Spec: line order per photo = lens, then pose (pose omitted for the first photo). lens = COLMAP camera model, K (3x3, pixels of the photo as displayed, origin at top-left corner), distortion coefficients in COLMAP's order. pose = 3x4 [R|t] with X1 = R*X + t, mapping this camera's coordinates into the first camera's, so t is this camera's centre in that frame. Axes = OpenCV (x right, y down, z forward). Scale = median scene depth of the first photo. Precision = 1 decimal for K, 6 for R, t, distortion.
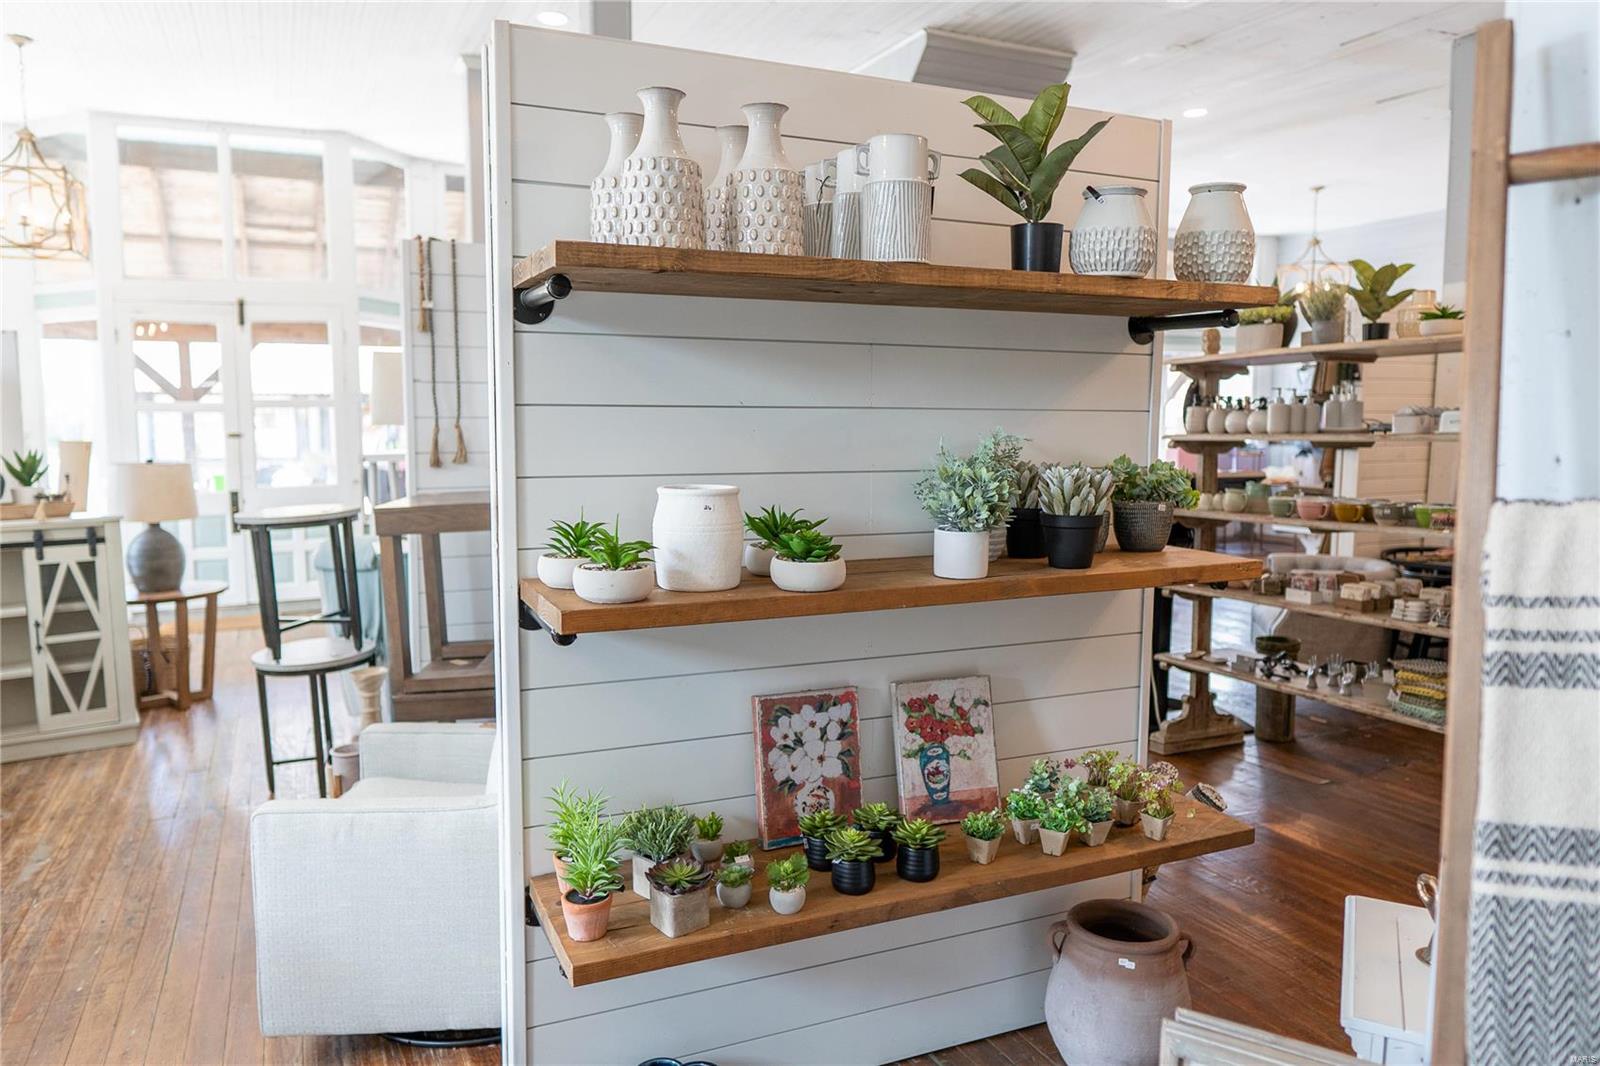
lens RADIAL K [[1113.9, 0, 800.0], [0, 1113.9, 533.0], [0, 0, 1]] dist [0.002863, -0.009094]
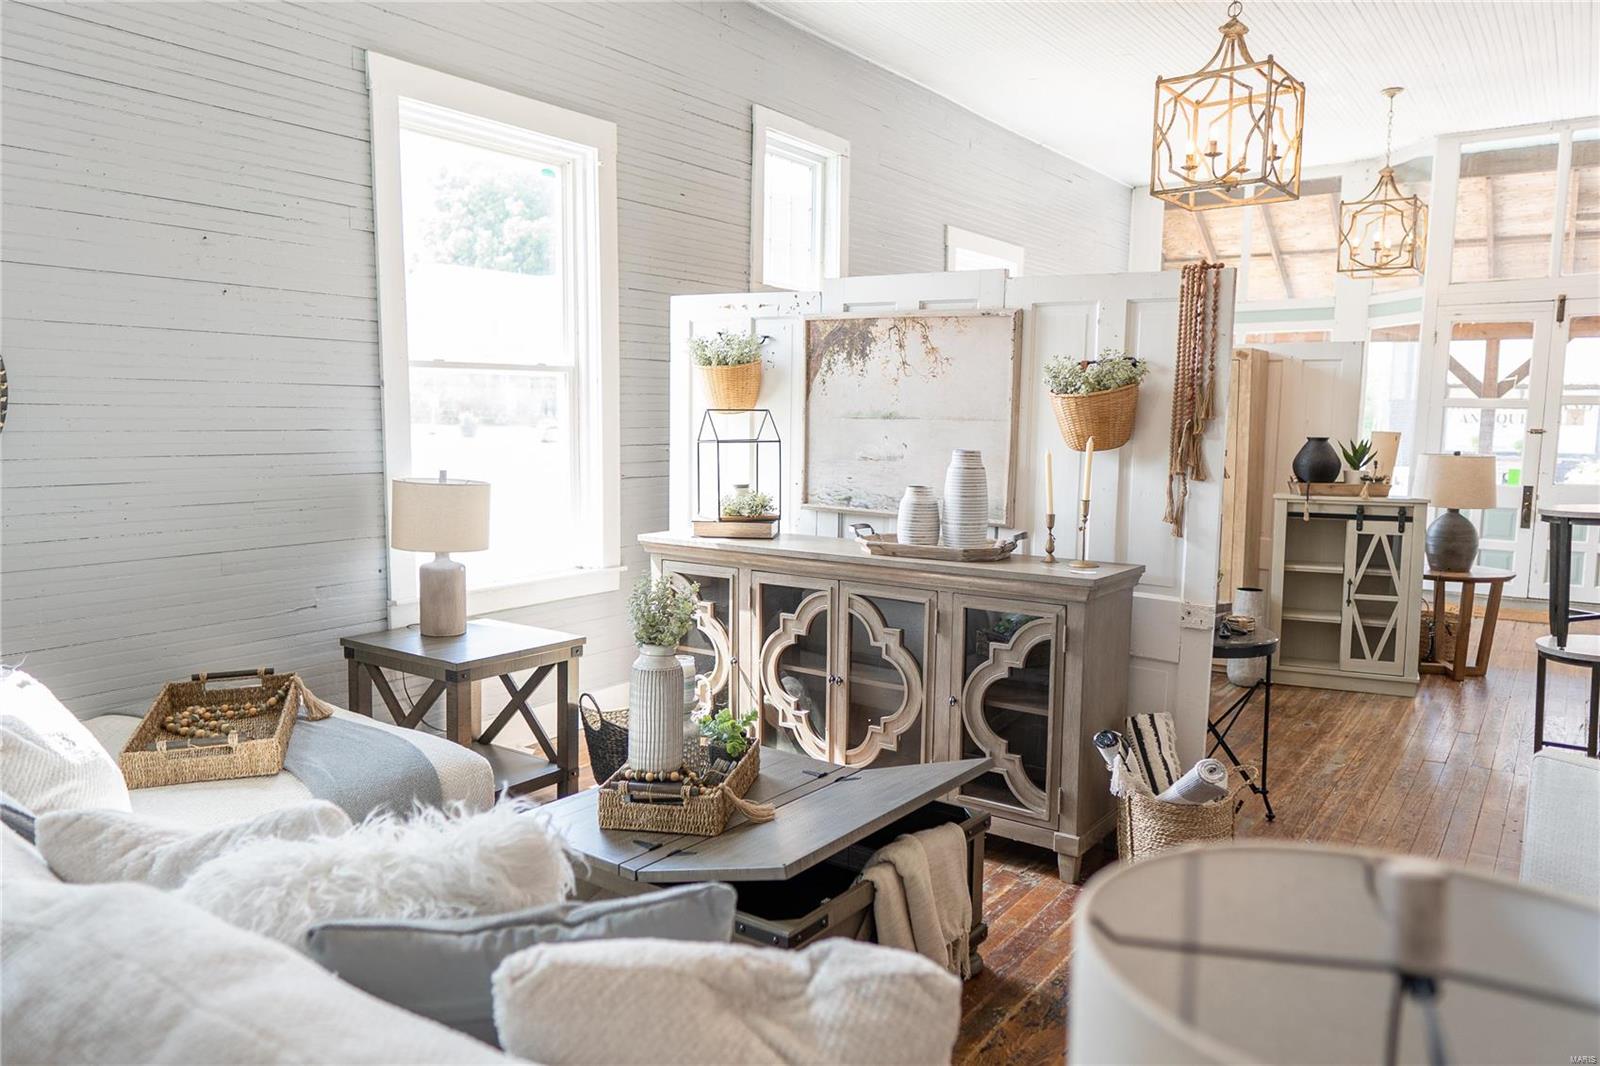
lens RADIAL K [[1113.9, 0, 800.0], [0, 1113.9, 533.0], [0, 0, 1]] dist [0.002863, -0.009094]
pose [[0.503753, 0.106351, -0.857276, 0.051259], [-0.099664, 0.992921, 0.064614, 0.008851], [0.858079, 0.052890, 0.510786, -0.138865]]
